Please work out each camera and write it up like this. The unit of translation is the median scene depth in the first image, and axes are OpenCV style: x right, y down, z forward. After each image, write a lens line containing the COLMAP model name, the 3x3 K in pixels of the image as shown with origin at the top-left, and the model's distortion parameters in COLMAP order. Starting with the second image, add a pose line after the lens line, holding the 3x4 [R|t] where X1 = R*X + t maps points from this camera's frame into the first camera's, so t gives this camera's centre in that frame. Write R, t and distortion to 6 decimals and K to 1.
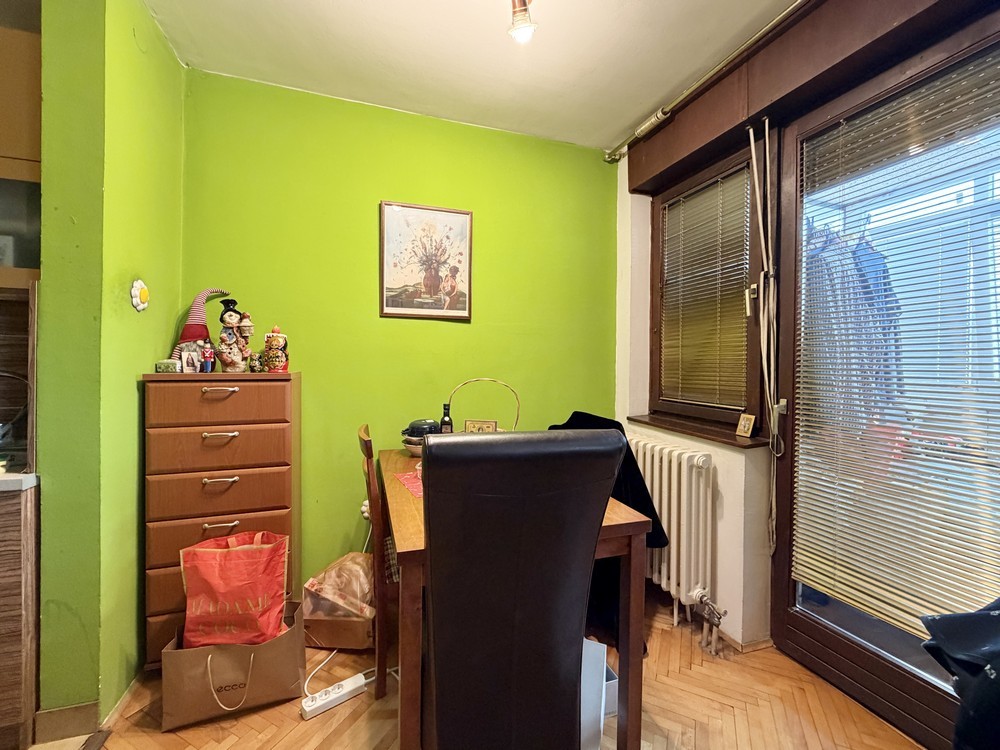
lens RADIAL K [[400.4, 0, 500.0], [0, 400.4, 375.0], [0, 0, 1]] dist [0.000079, -0.000029]
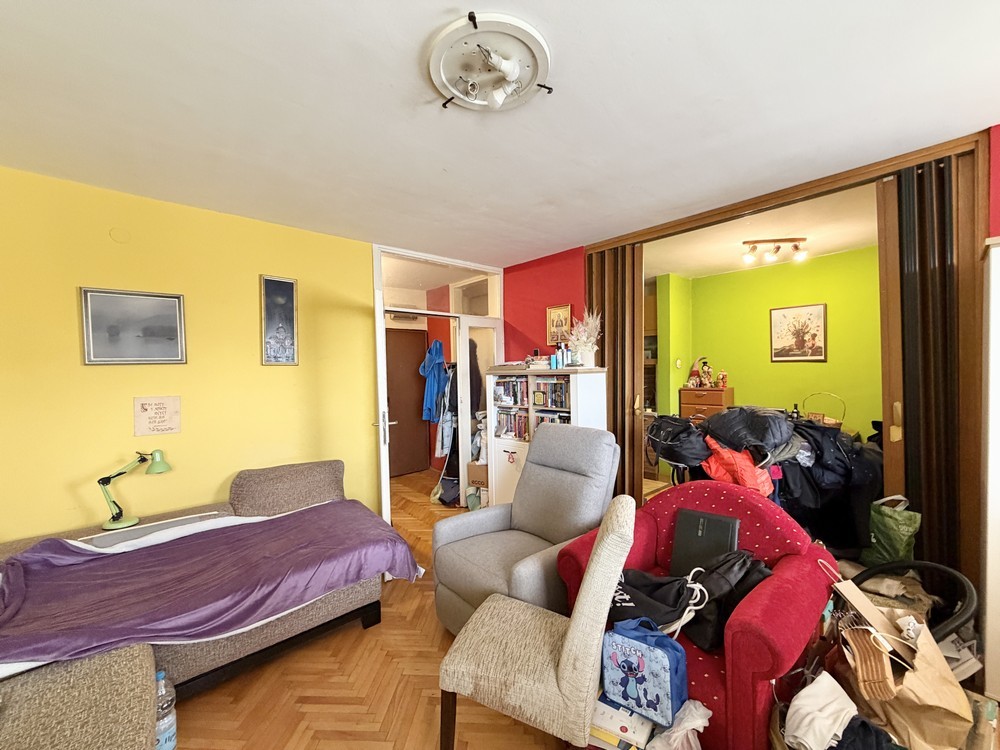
lens RADIAL K [[394.9, 0, 500.0], [0, 394.9, 375.0], [0, 0, 1]] dist [-0.000093, -0.000187]
pose [[0.402757, -0.009861, -0.915254, 1.026560], [-0.012194, 0.999795, -0.016138, -0.025702], [0.915226, 0.017660, 0.402554, -1.148483]]
